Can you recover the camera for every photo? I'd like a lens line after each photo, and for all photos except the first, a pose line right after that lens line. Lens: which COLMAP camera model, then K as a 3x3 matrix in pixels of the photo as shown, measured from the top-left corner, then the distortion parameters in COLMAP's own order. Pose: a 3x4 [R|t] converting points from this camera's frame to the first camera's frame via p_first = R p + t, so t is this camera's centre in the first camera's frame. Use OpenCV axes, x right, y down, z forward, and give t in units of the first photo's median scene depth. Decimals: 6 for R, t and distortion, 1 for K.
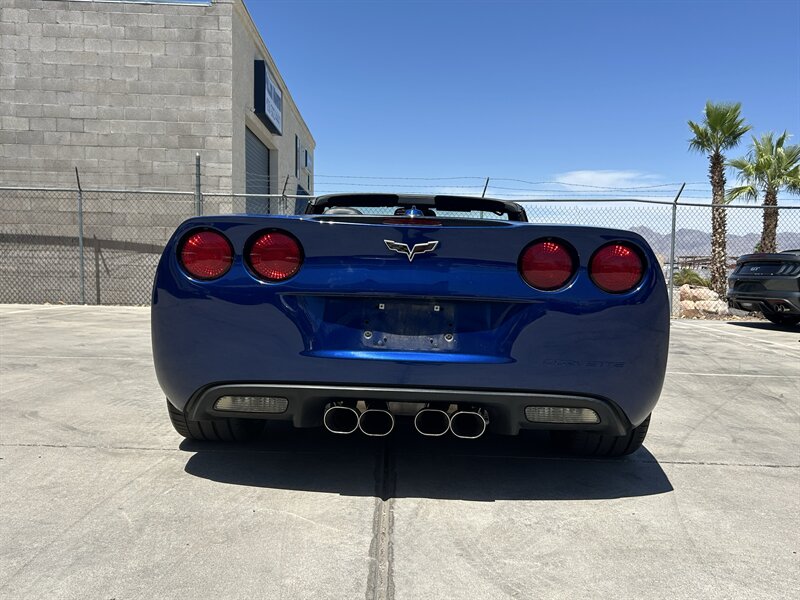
lens RADIAL K [[748.5, 0, 404.7], [0, 748.5, 302.6], [0, 0, 1]] dist [0.032699, 0.000000]
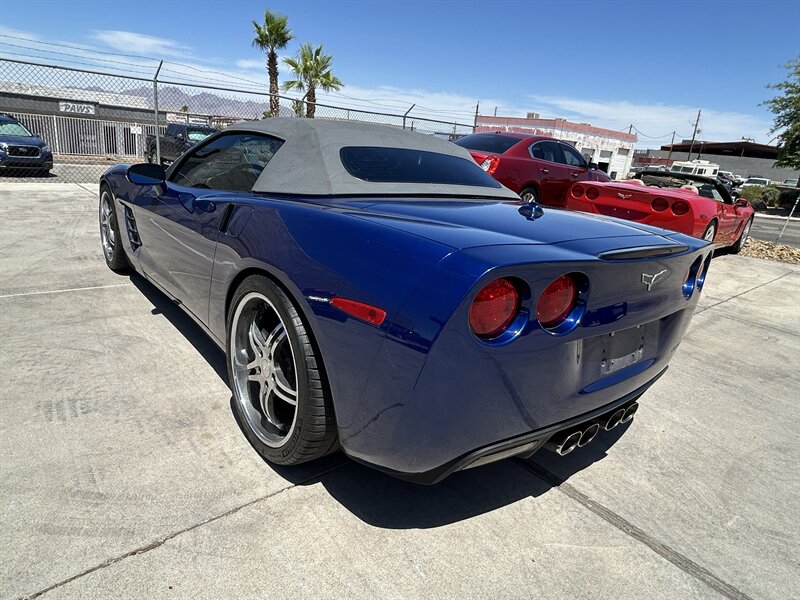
lens RADIAL K [[497.6, 0, 392.8], [0, 497.6, 302.8], [0, 0, 1]] dist [-0.020654, 0.015674]
pose [[0.765135, -0.148332, 0.626551, -0.139688], [-0.045985, 0.958028, 0.282963, -0.043672], [-0.642226, -0.245317, 0.726199, 0.148169]]
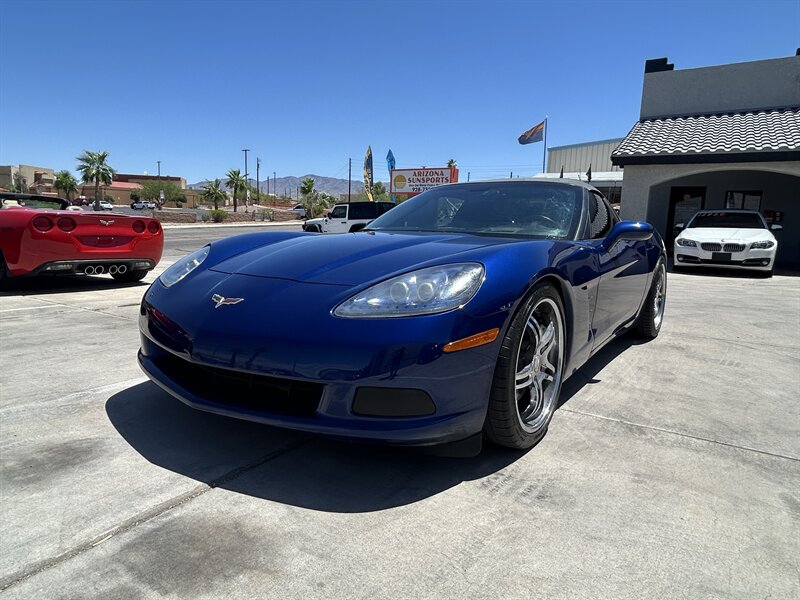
lens RADIAL K [[497.6, 0, 400.7], [0, 497.6, 301.3], [0, 0, 1]] dist [-0.020654, 0.015674]
pose [[-0.819494, -0.132259, 0.557617, -0.124037], [-0.017861, 0.978427, 0.205821, -0.045393], [-0.572809, 0.158710, -0.804177, 0.664988]]
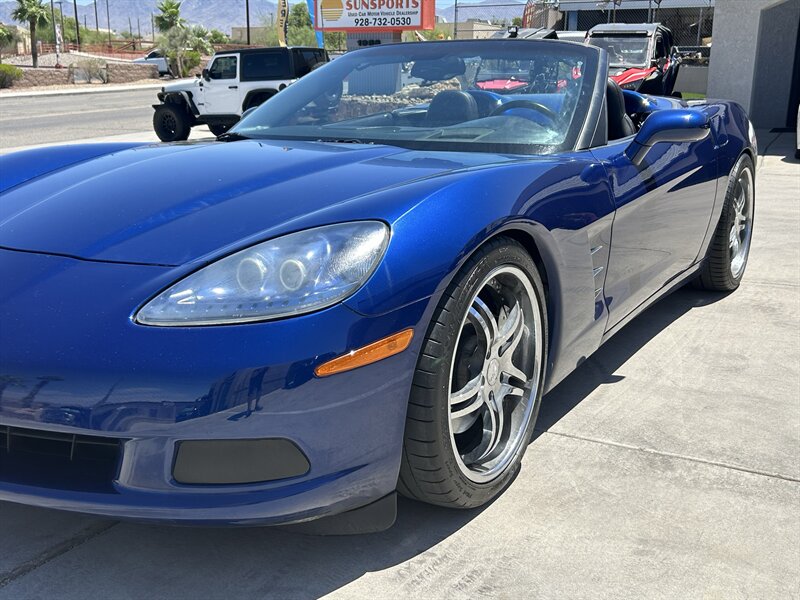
lens RADIAL K [[861.3, 0, 416.5], [0, 861.3, 309.5], [0, 0, 1]] dist [0.022679, 0.000000]
pose [[-0.863863, -0.151501, 0.480404, -0.140637], [0.004664, 0.951253, 0.308377, -0.058333], [-0.503705, 0.268636, -0.821045, 0.660128]]
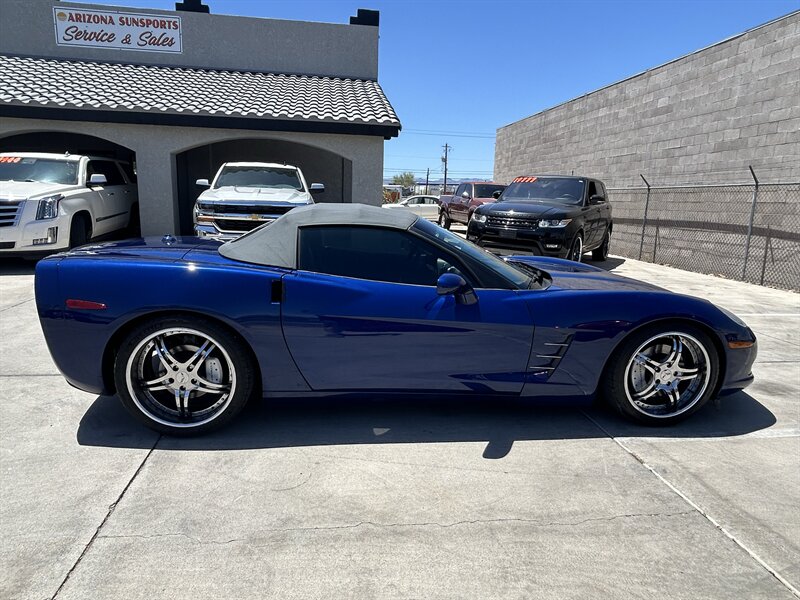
lens RADIAL K [[497.6, 0, 394.9], [0, 497.6, 299.8], [0, 0, 1]] dist [-0.020654, 0.015674]
pose [[0.108451, 0.178895, -0.977873, 0.302557], [-0.083397, 0.981844, 0.170373, -0.054282], [0.990597, 0.063075, 0.121401, 0.341368]]
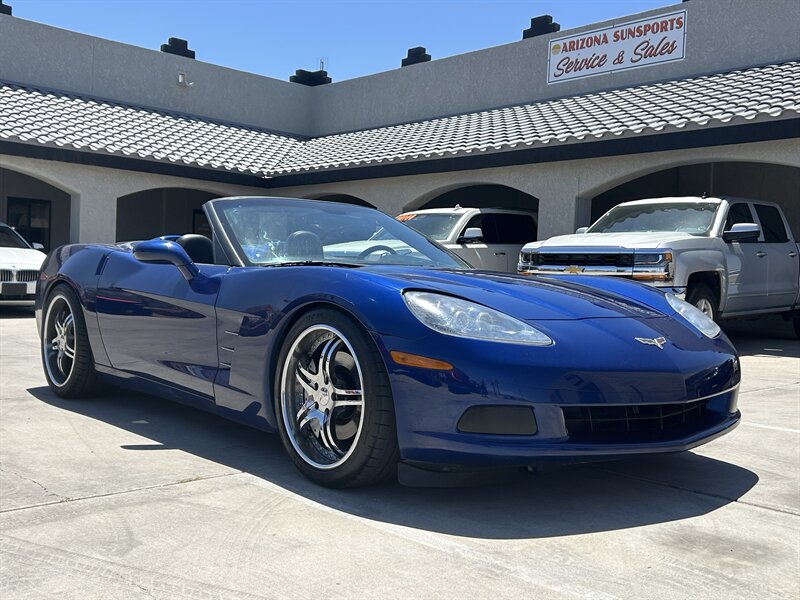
lens RADIAL K [[861.2, 0, 400.8], [0, 861.2, 308.4], [0, 0, 1]] dist [0.020912, 0.000000]
pose [[-0.755411, -0.027379, -0.654679, 0.240242], [-0.086690, 0.994520, 0.058437, -0.031346], [0.649491, 0.100898, -0.753645, 0.720397]]
